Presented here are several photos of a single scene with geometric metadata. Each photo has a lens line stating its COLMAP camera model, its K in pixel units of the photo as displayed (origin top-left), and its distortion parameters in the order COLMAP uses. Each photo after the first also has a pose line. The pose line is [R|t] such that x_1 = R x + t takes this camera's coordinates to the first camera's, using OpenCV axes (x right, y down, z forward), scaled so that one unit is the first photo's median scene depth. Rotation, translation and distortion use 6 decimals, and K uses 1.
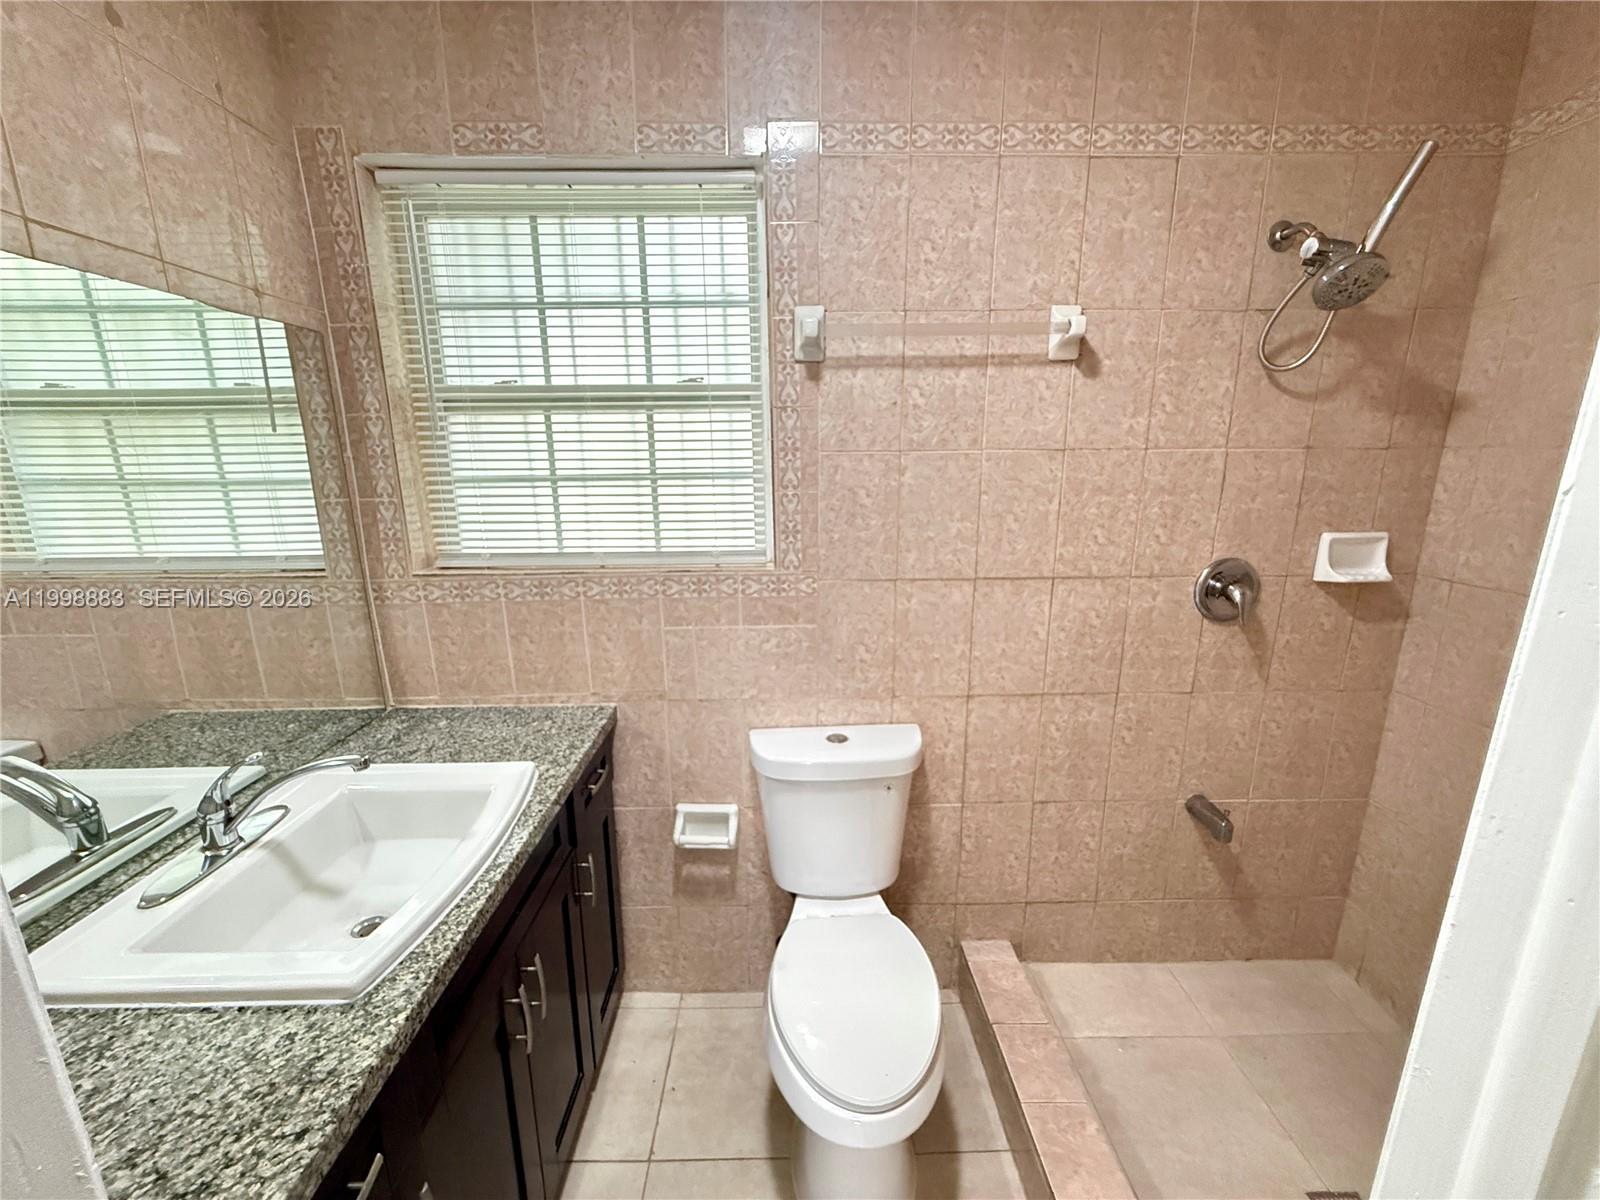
lens RADIAL K [[642.7, 0, 802.3], [0, 642.7, 601.2], [0, 0, 1]] dist [-0.001916, 0.000120]
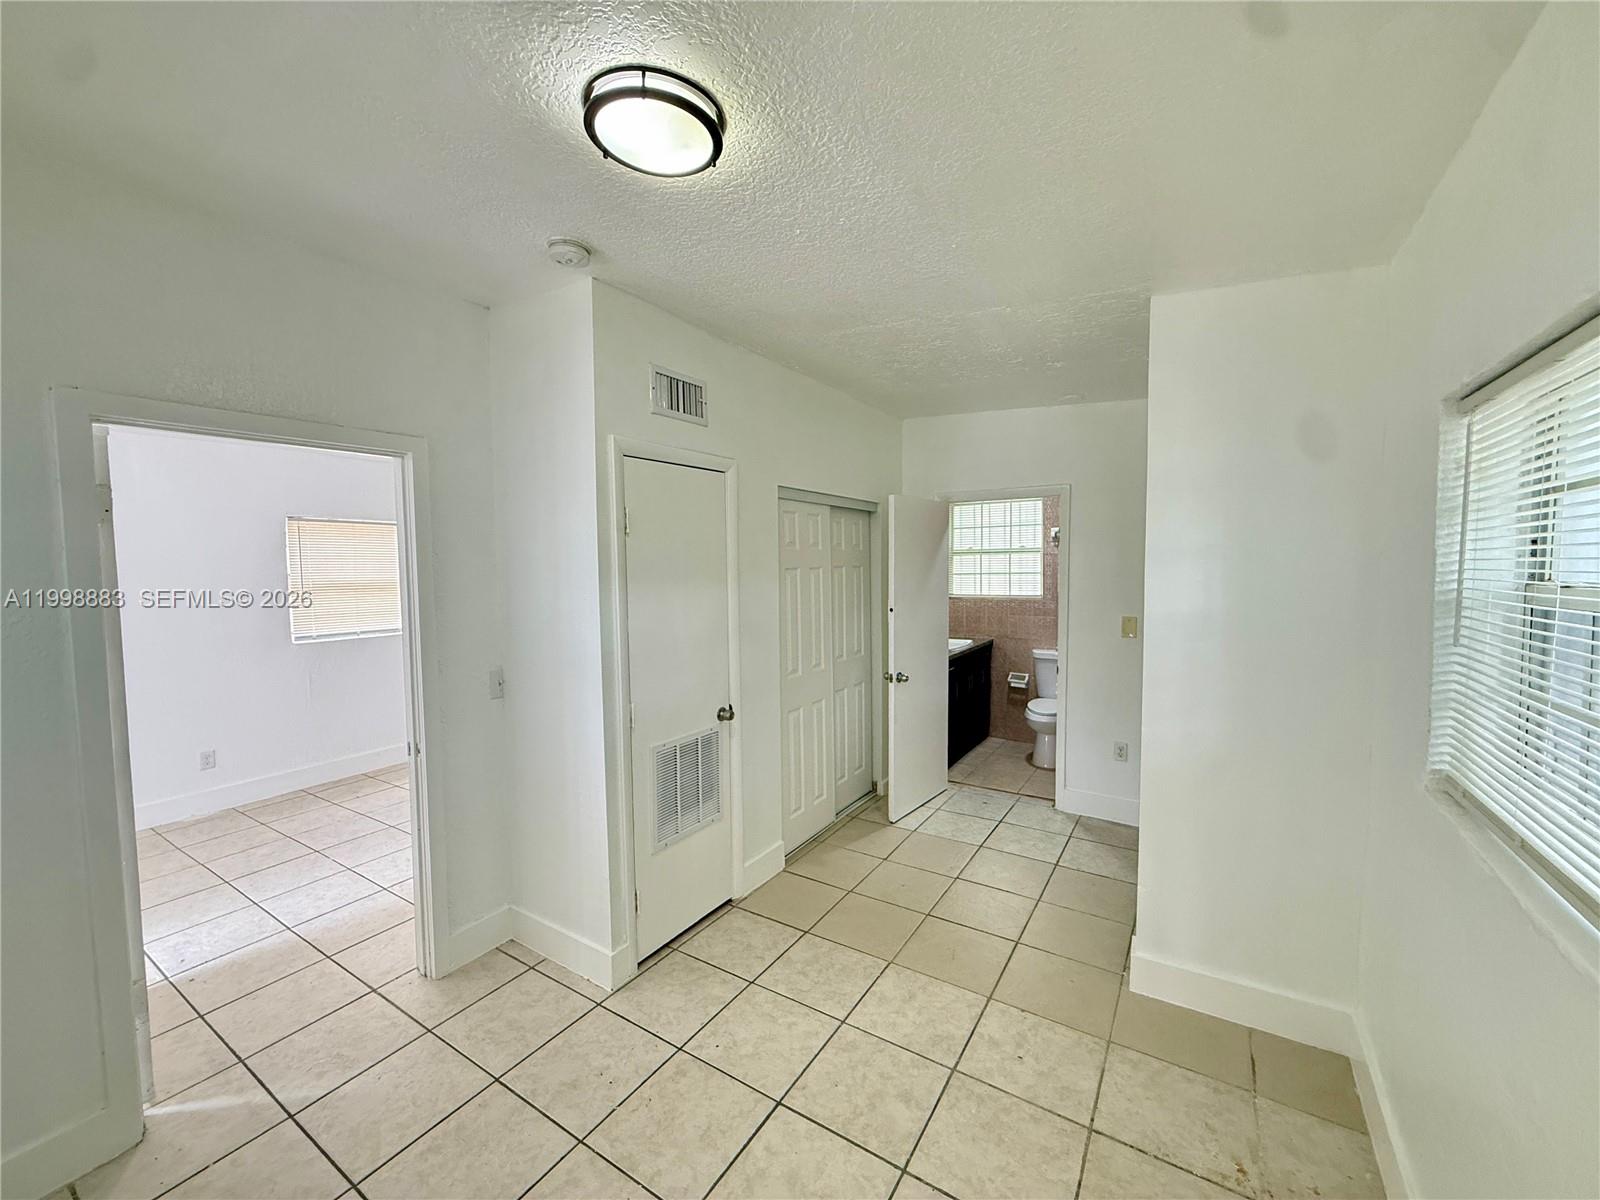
lens RADIAL K [[642.7, 0, 800.4], [0, 642.7, 603.2], [0, 0, 1]] dist [-0.001916, 0.000120]
pose [[0.832916, 0.026893, -0.552745, 0.769240], [-0.118643, 0.984272, -0.130891, 0.568274], [0.540532, 0.174600, 0.823007, -2.503581]]
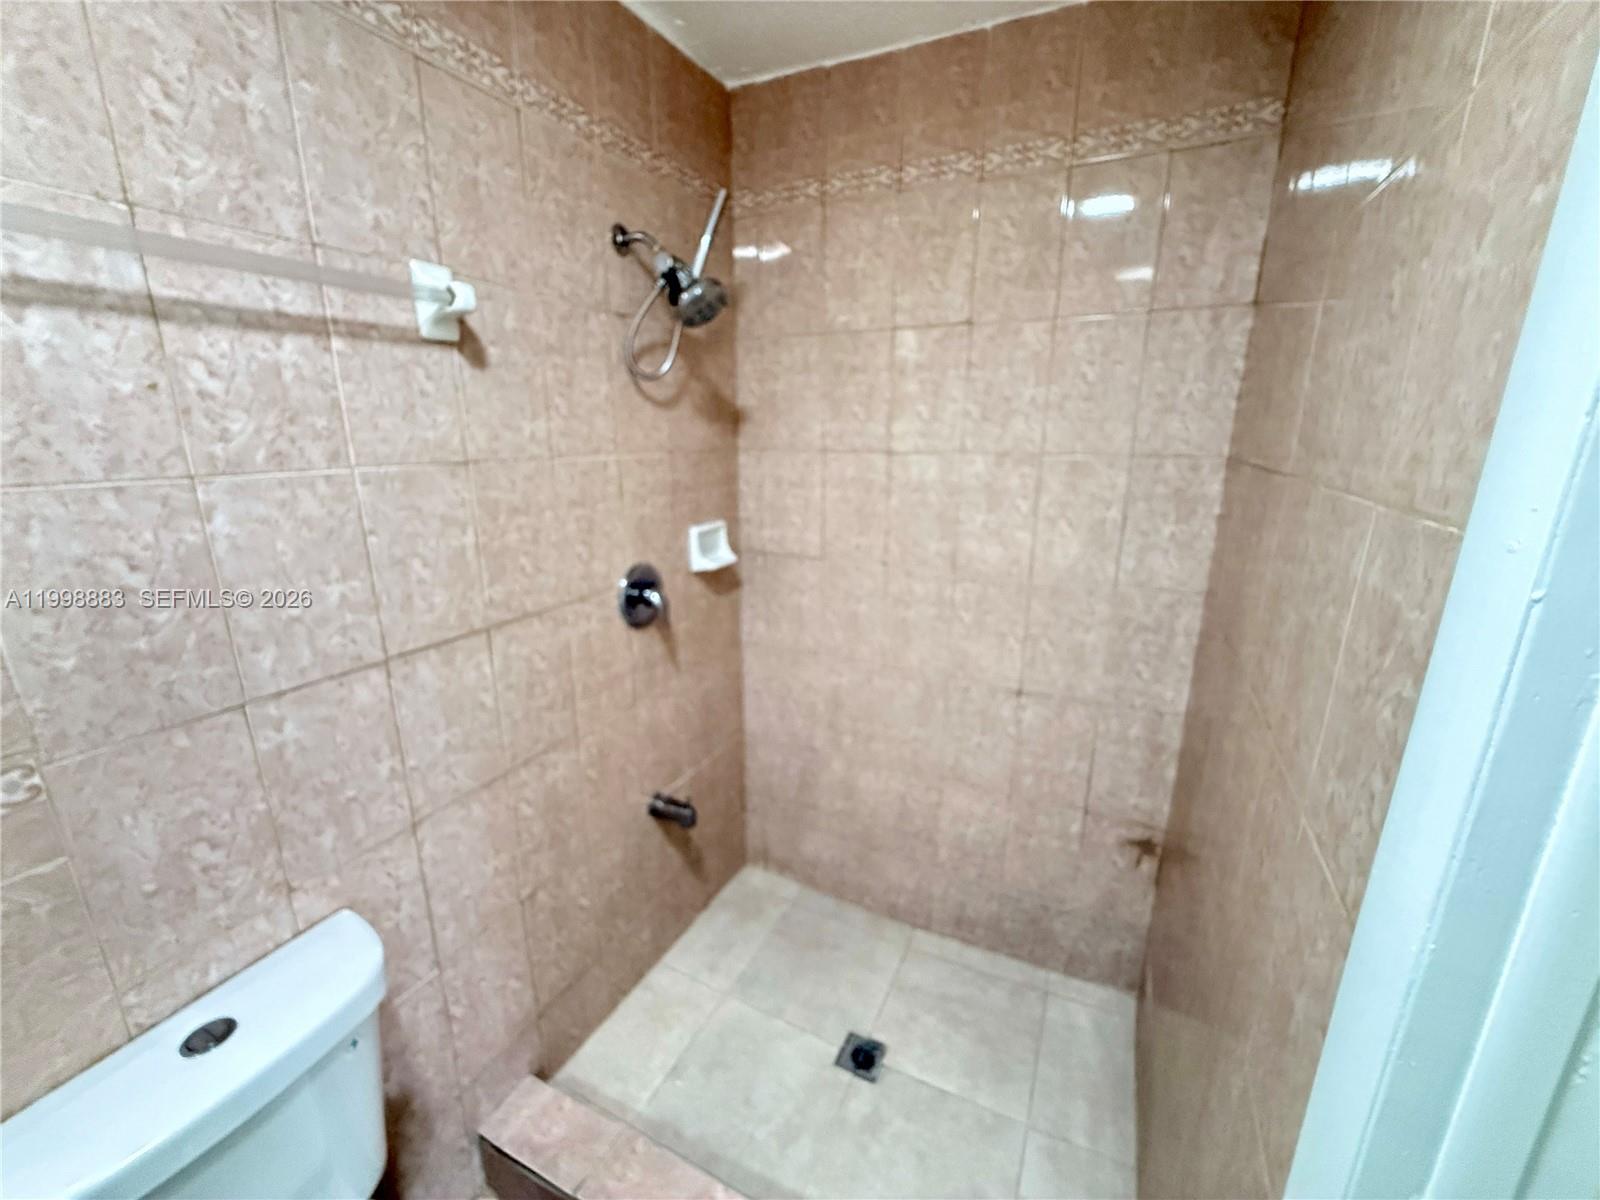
lens RADIAL K [[642.7, 0, 798.7], [0, 642.7, 601.4], [0, 0, 1]] dist [-0.001916, 0.000120]
pose [[0.472239, -0.220037, 0.853565, -0.086469], [0.191081, 0.970871, 0.144560, -0.112890], [-0.860510, 0.094834, 0.500528, 0.304889]]
